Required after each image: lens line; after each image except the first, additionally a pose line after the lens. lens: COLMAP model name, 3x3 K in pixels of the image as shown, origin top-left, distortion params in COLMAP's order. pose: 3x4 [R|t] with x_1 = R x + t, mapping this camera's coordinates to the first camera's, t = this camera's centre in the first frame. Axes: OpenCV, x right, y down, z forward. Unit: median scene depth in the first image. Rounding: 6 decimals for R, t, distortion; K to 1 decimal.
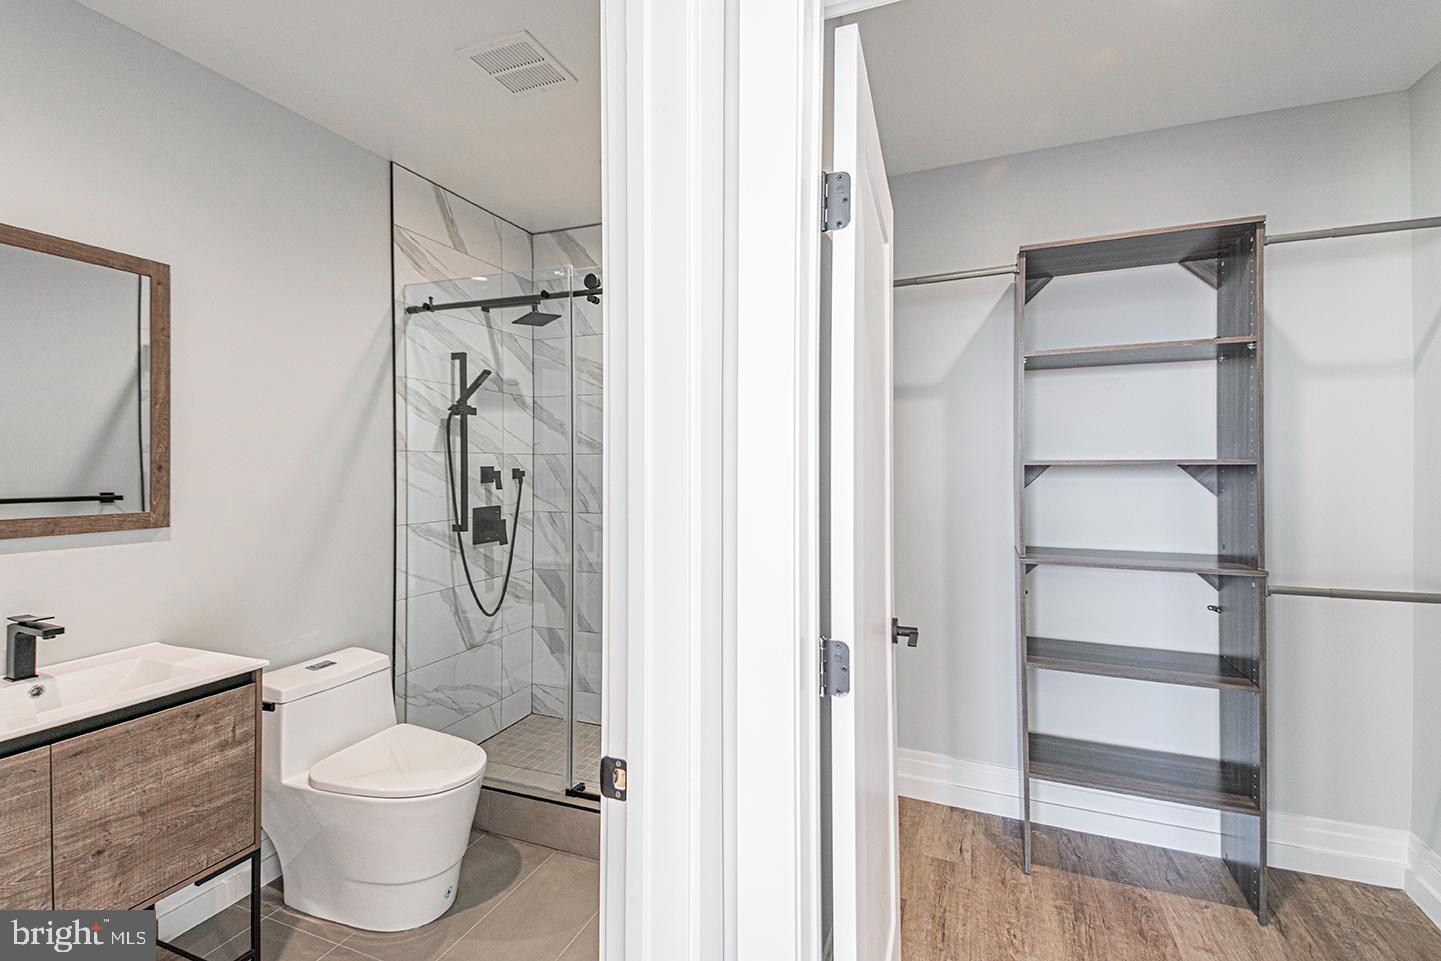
lens RADIAL K [[639.3, 0, 664.3], [0, 639.3, 470.9], [0, 0, 1]] dist [0.024713, -0.013766]
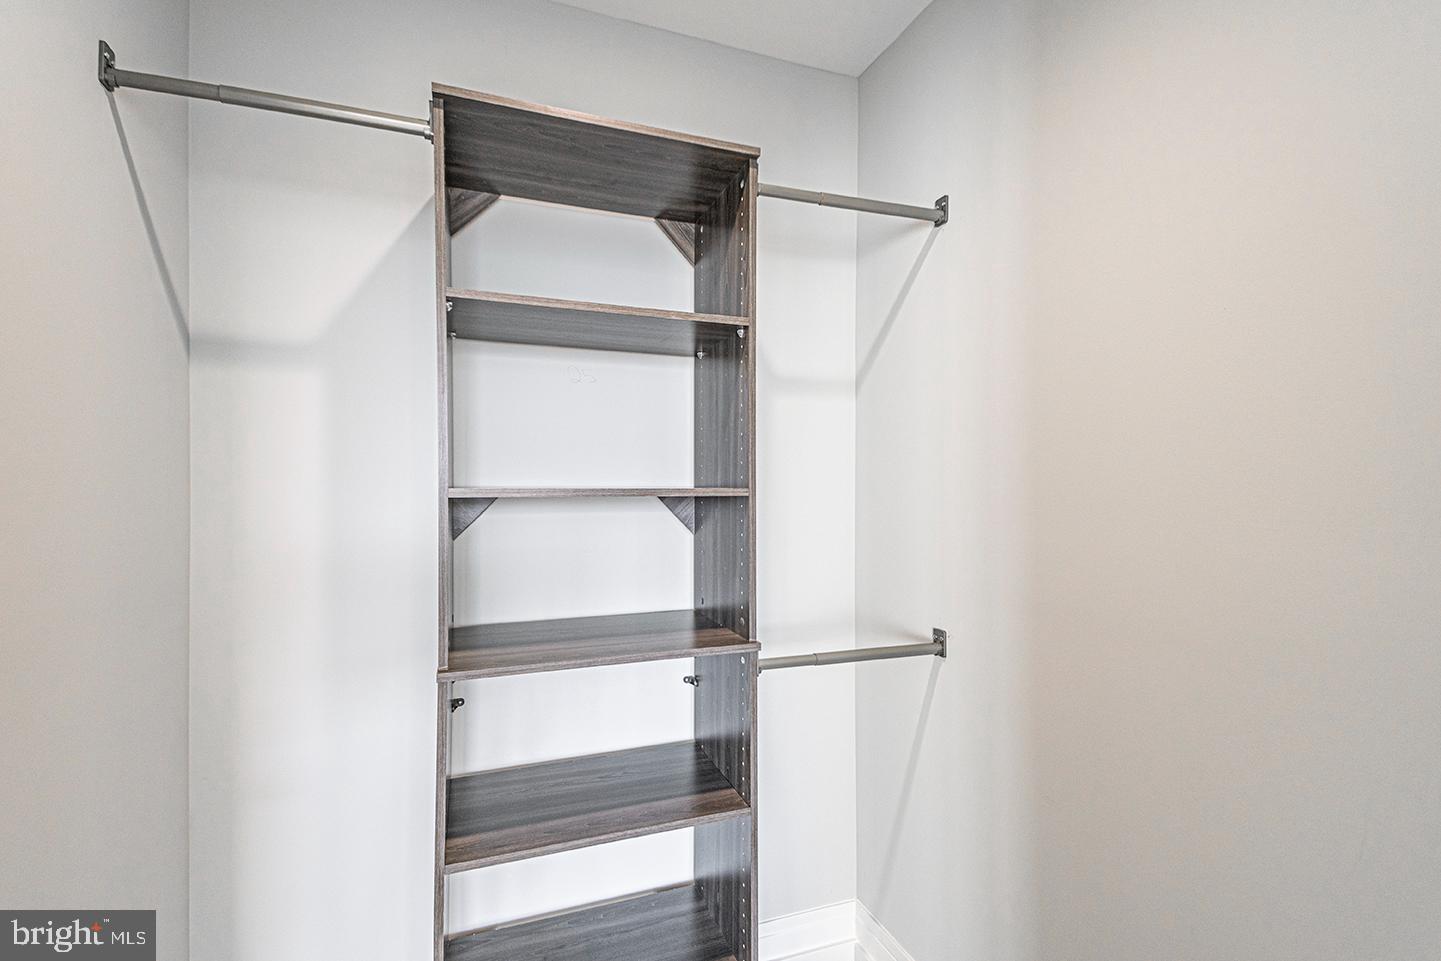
lens RADIAL K [[623.1, 0, 721.9], [0, 623.1, 480.6], [0, 0, 1]] dist [0.069756, -0.038153]
pose [[0.668541, 0.007988, 0.743633, 0.326208], [0.001300, 0.999928, -0.011911, -0.016062], [-0.743675, 0.008930, 0.668482, 0.481271]]
